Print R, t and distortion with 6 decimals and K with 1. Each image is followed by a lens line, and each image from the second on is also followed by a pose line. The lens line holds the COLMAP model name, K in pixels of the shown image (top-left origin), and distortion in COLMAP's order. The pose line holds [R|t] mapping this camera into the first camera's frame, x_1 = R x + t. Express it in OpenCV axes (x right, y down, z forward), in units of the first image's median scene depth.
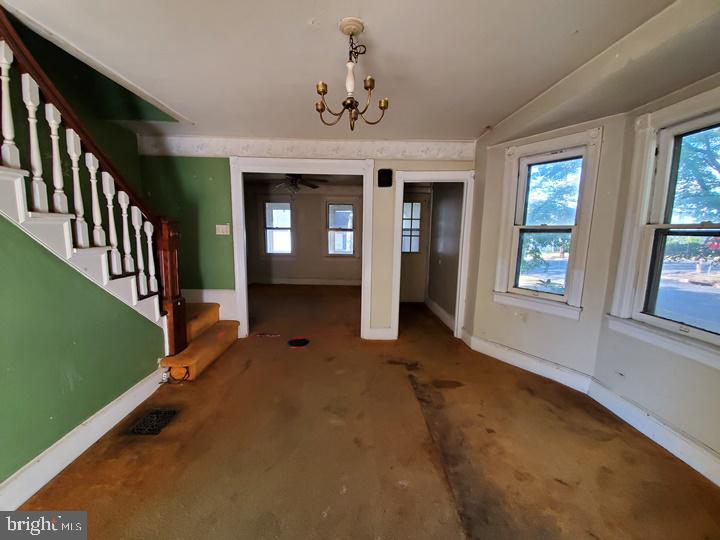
lens RADIAL K [[282.6, 0, 356.7], [0, 282.6, 276.9], [0, 0, 1]] dist [-0.011513, -0.006979]
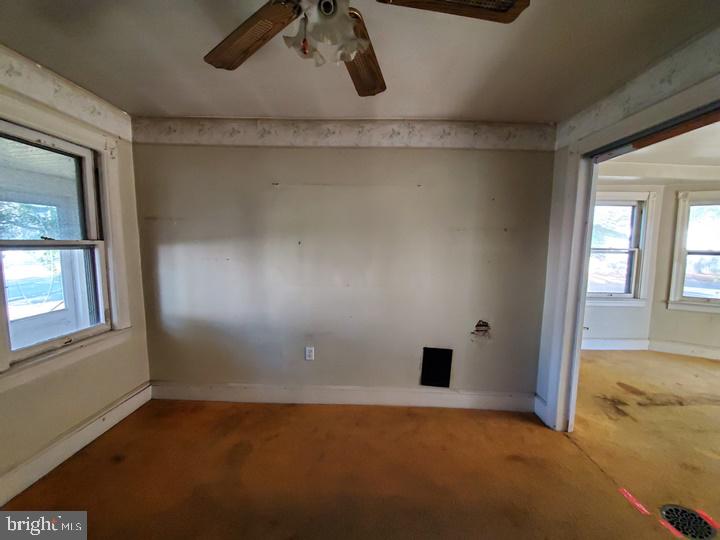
lens RADIAL K [[282.6, 0, 360.1], [0, 282.6, 272.0], [0, 0, 1]] dist [-0.011513, -0.006979]
pose [[0.053955, -0.108678, 0.992612, -0.700043], [0.139396, 0.985146, 0.100284, -0.305694], [-0.988766, 0.132955, 0.068303, 1.704092]]
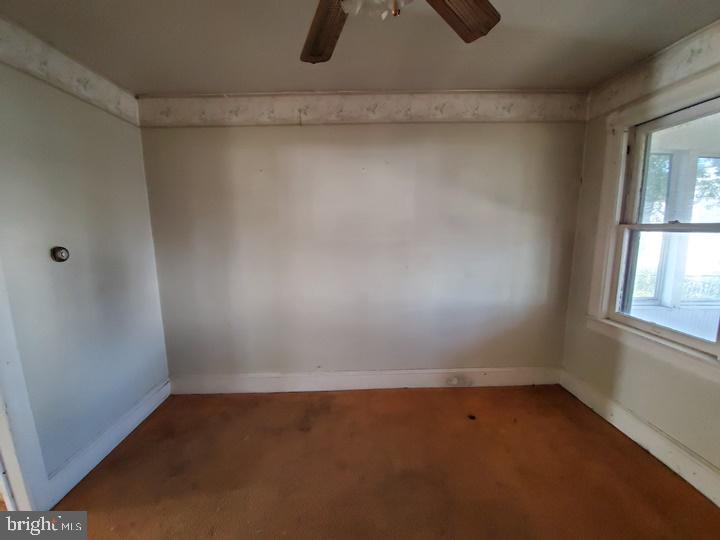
lens RADIAL K [[282.6, 0, 358.0], [0, 282.6, 271.9], [0, 0, 1]] dist [-0.011513, -0.006979]
pose [[-0.011694, 0.131636, -0.991229, -0.093523], [-0.145187, 0.980569, 0.131933, -0.297537], [0.989335, 0.145456, 0.007645, 1.742030]]
